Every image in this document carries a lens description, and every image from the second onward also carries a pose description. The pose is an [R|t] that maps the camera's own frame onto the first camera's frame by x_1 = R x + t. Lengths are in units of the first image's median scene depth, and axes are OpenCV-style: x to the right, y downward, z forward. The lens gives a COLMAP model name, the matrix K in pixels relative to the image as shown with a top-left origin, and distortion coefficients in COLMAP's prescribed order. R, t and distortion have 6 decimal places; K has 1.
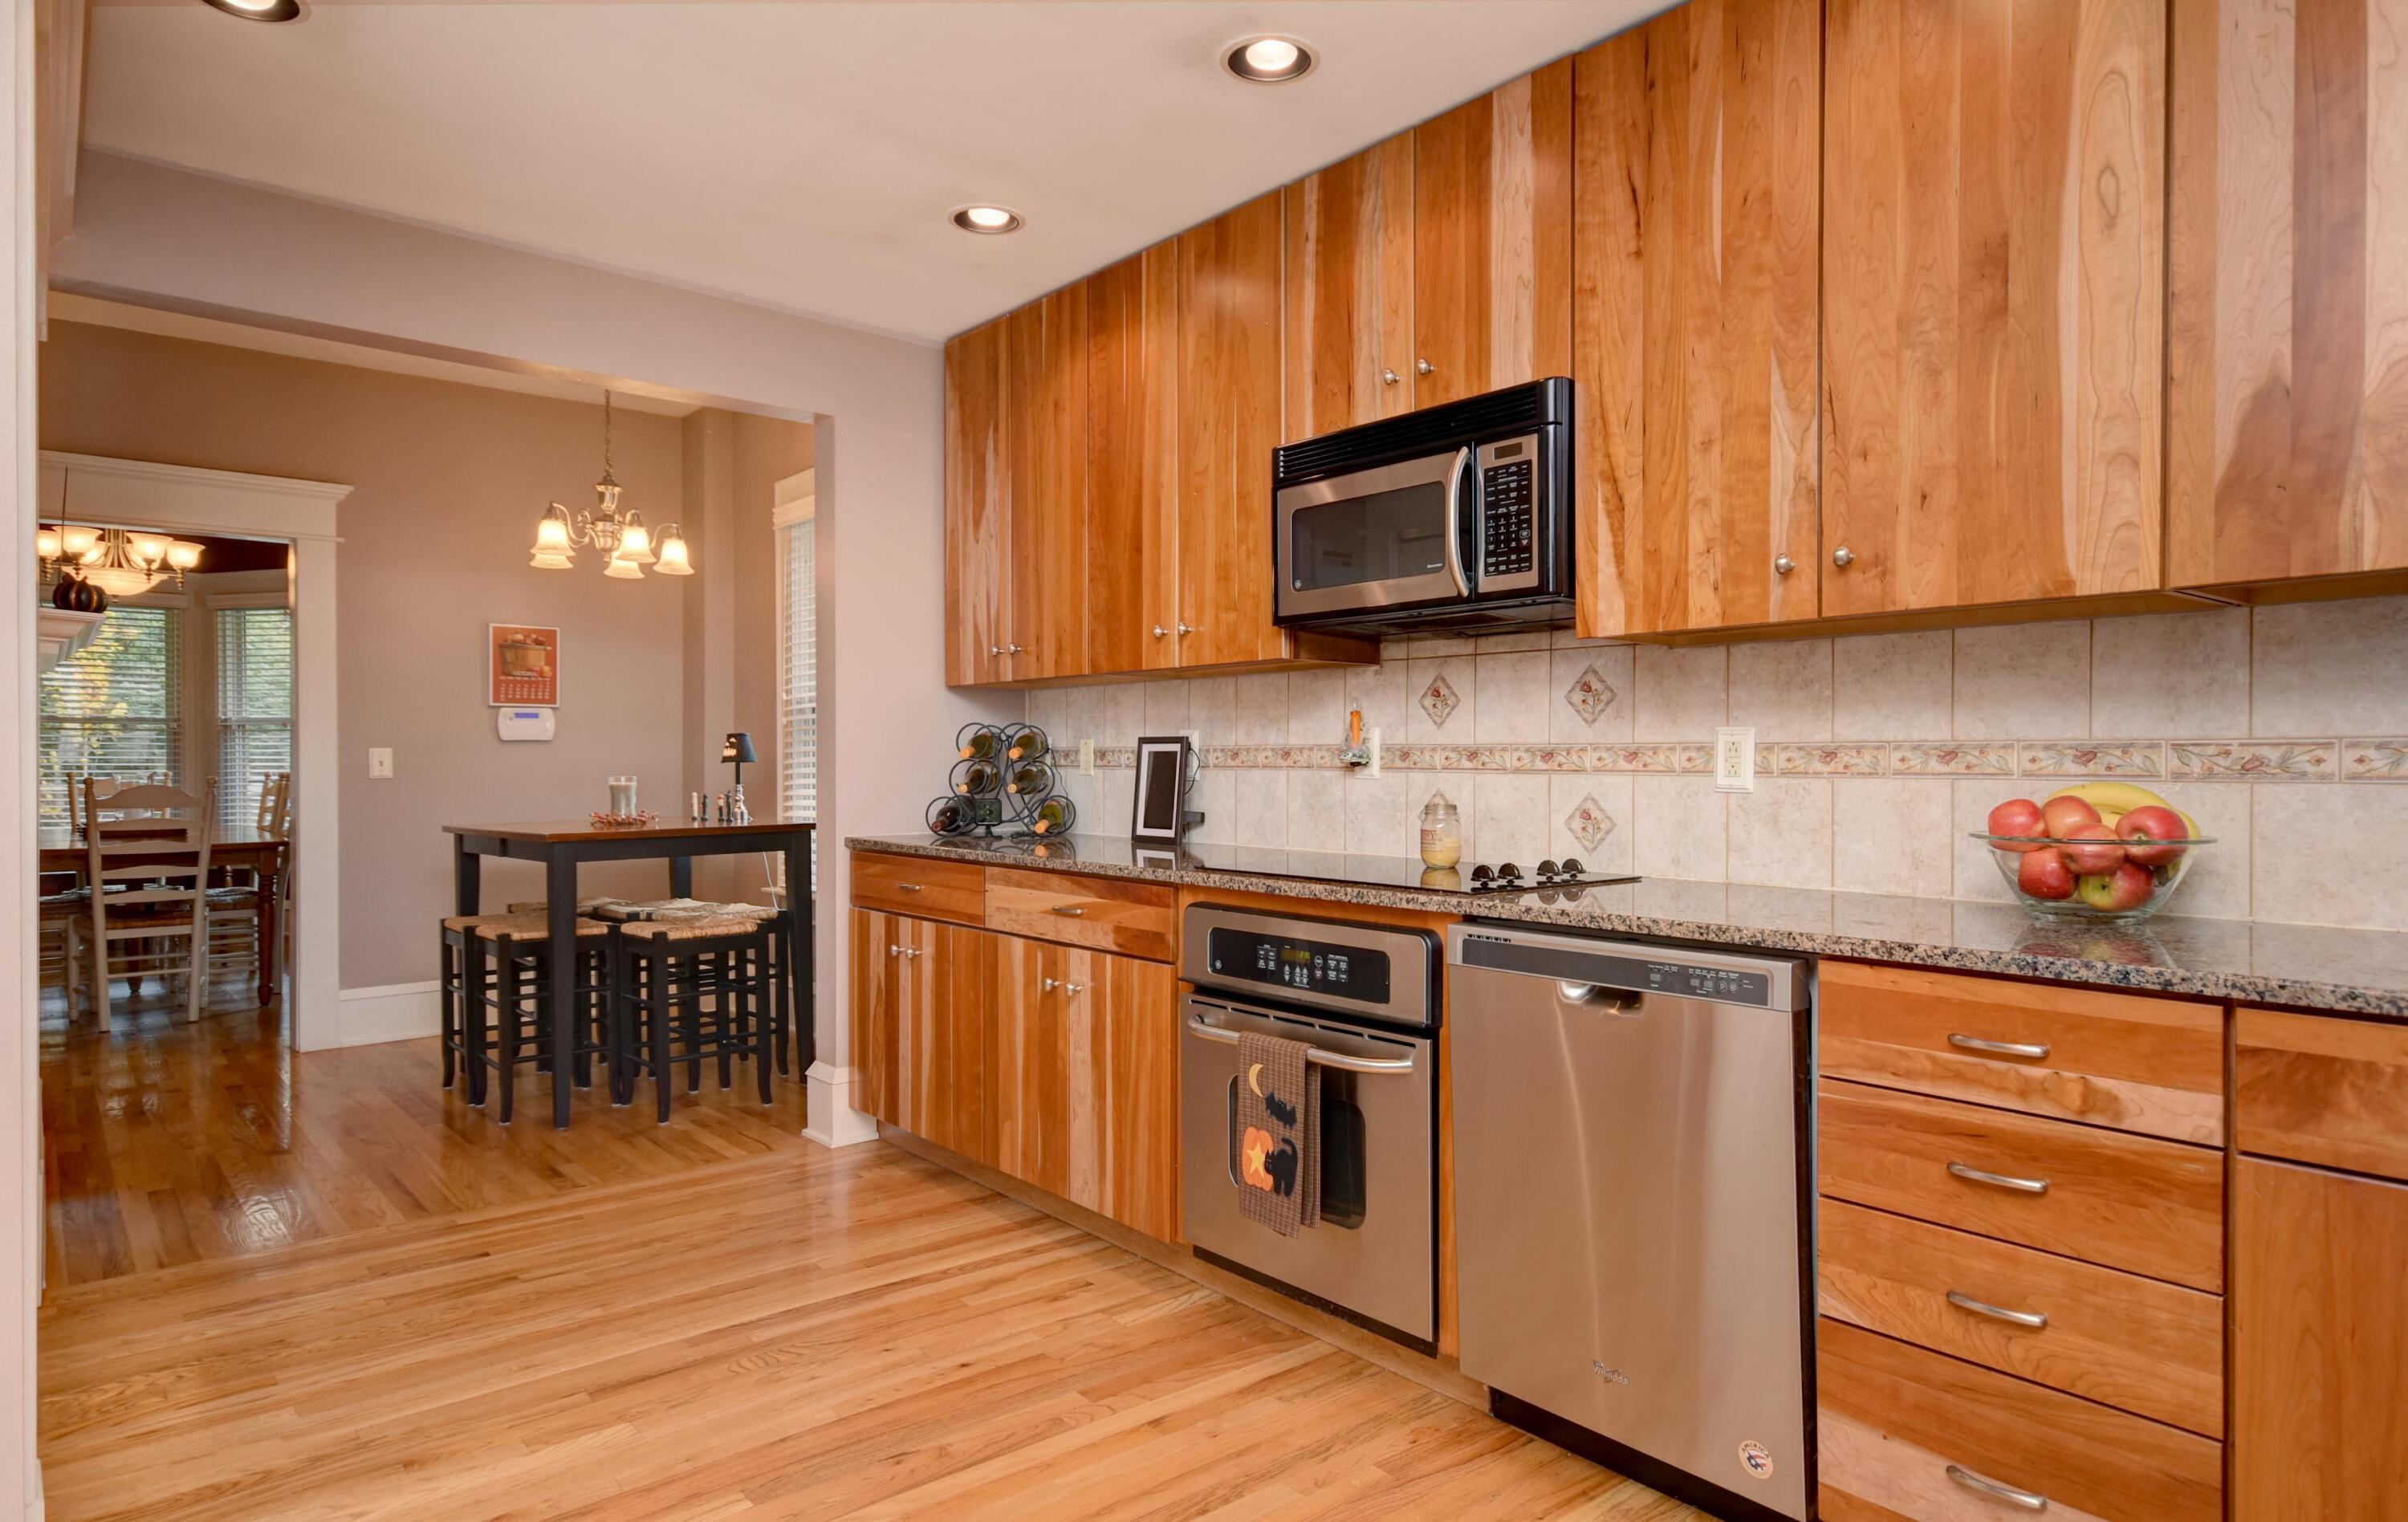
lens RADIAL K [[1388.4, 0, 1225.2], [0, 1388.4, 770.6], [0, 0, 1]] dist [0.017589, 0.002754]
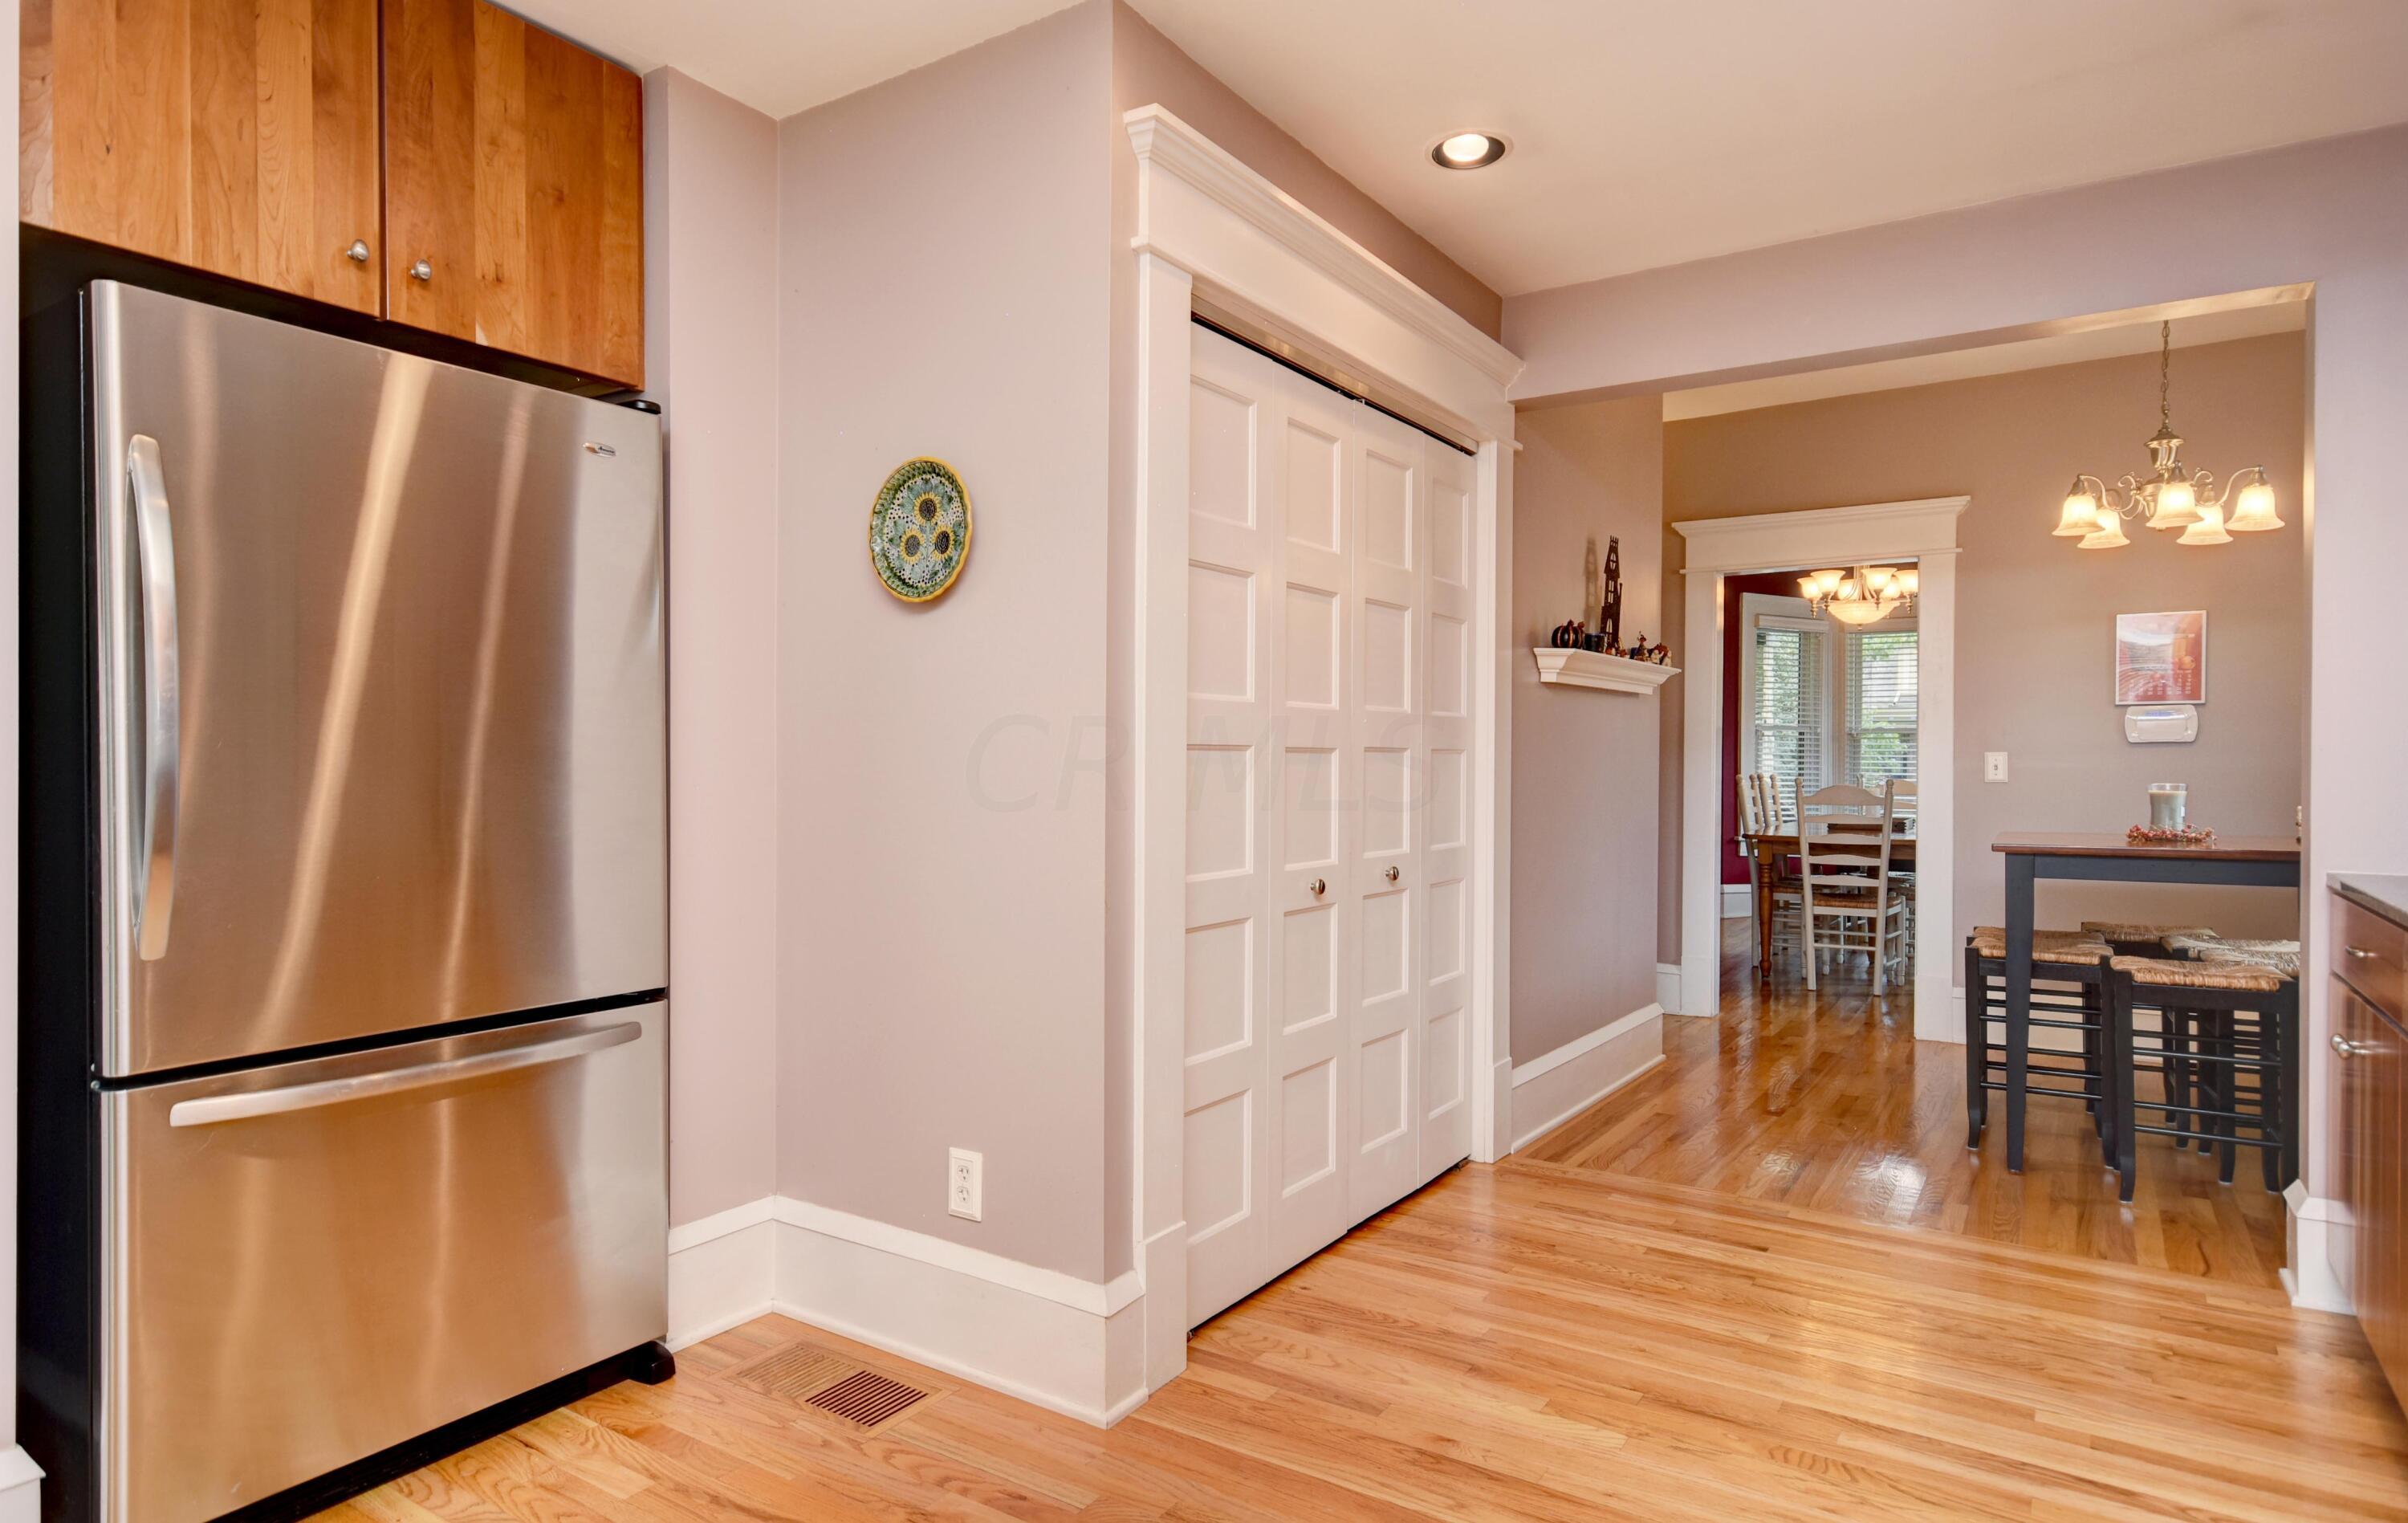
lens RADIAL K [[1340.4, 0, 1192.6], [0, 1340.4, 773.4], [0, 0, 1]] dist [0.010393, 0.002505]
pose [[0.268968, 0.009392, -0.963103, 0.302736], [-0.011702, 0.999911, 0.006483, -0.000810], [0.963078, 0.009527, 0.269054, 0.343444]]
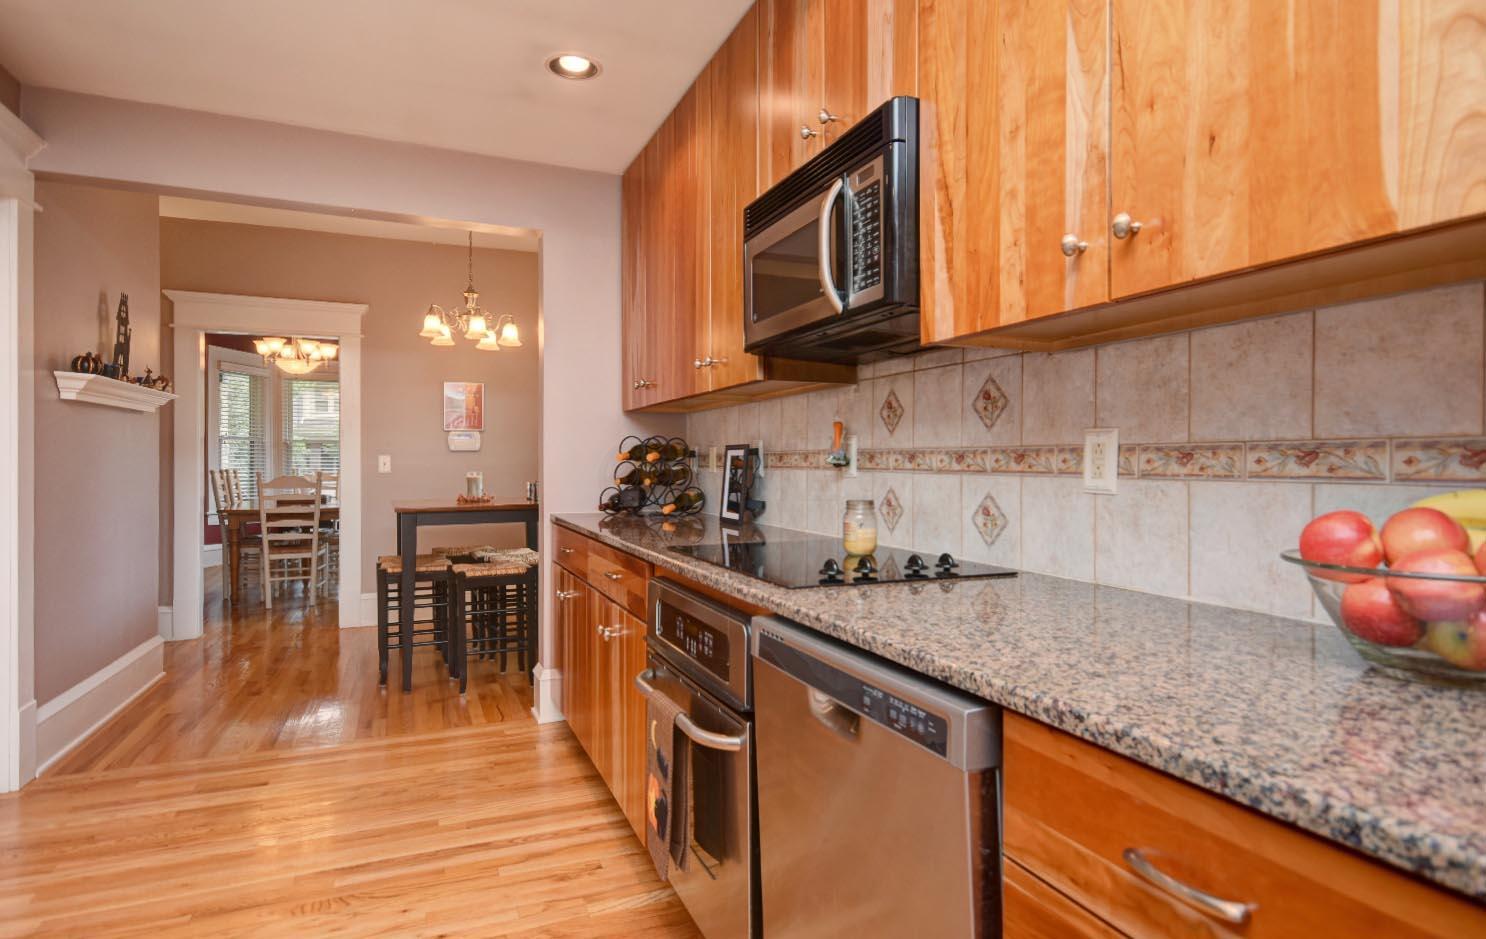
lens RADIAL K [[816.6, 0, 758.8], [0, 816.6, 467.1], [0, 0, 1]] dist [0.017765, -0.003084]
pose [[0.953771, 0.002696, -0.300522, 0.262880], [-0.003534, 0.999991, -0.002245, -0.001240], [0.300513, 0.003203, 0.953772, 0.308496]]
